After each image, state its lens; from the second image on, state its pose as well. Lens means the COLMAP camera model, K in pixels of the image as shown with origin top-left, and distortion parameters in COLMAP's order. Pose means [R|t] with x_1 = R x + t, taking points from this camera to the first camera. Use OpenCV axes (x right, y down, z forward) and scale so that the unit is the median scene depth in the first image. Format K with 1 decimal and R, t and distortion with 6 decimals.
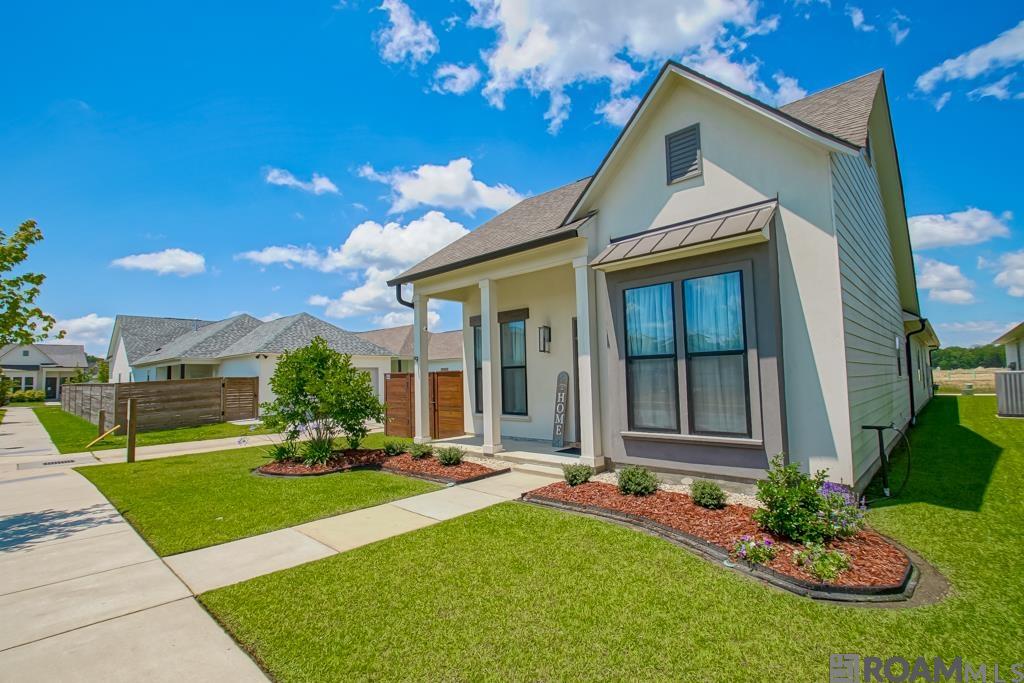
lens RADIAL K [[487.1, 0, 512.0], [0, 487.1, 341.5], [0, 0, 1]] dist [0.000366, -0.000086]
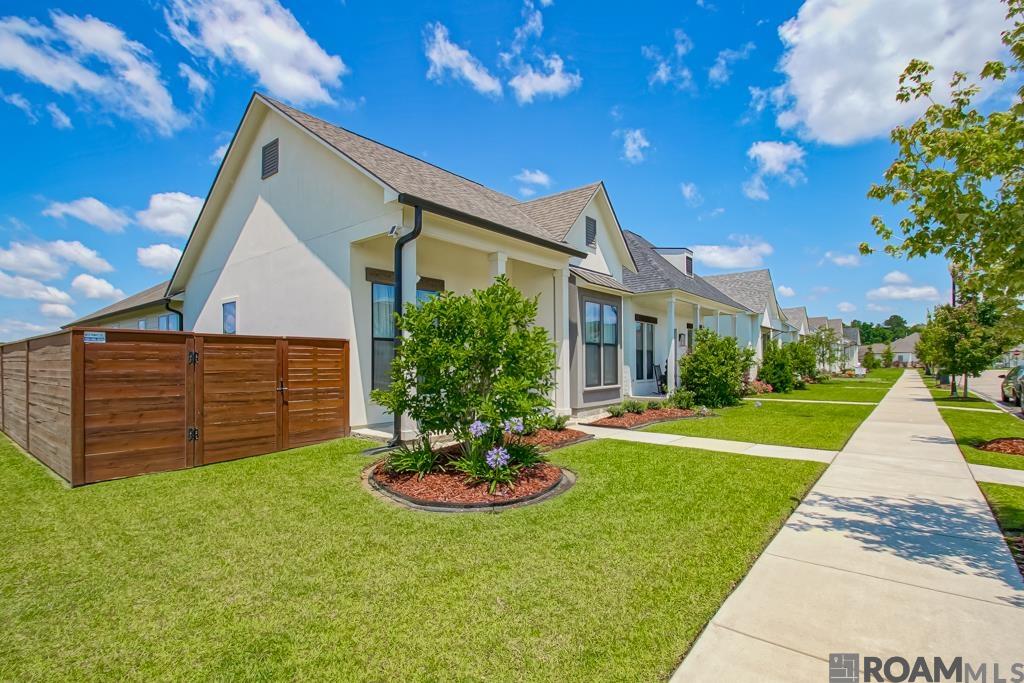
lens RADIAL K [[482.1, 0, 518.7], [0, 482.1, 365.7], [0, 0, 1]] dist [-0.004190, -0.000953]
pose [[-0.071760, 0.023530, 0.997144, -1.381898], [-0.063345, 0.997596, -0.028099, 0.172079], [-0.995408, -0.065180, -0.070097, 1.362556]]
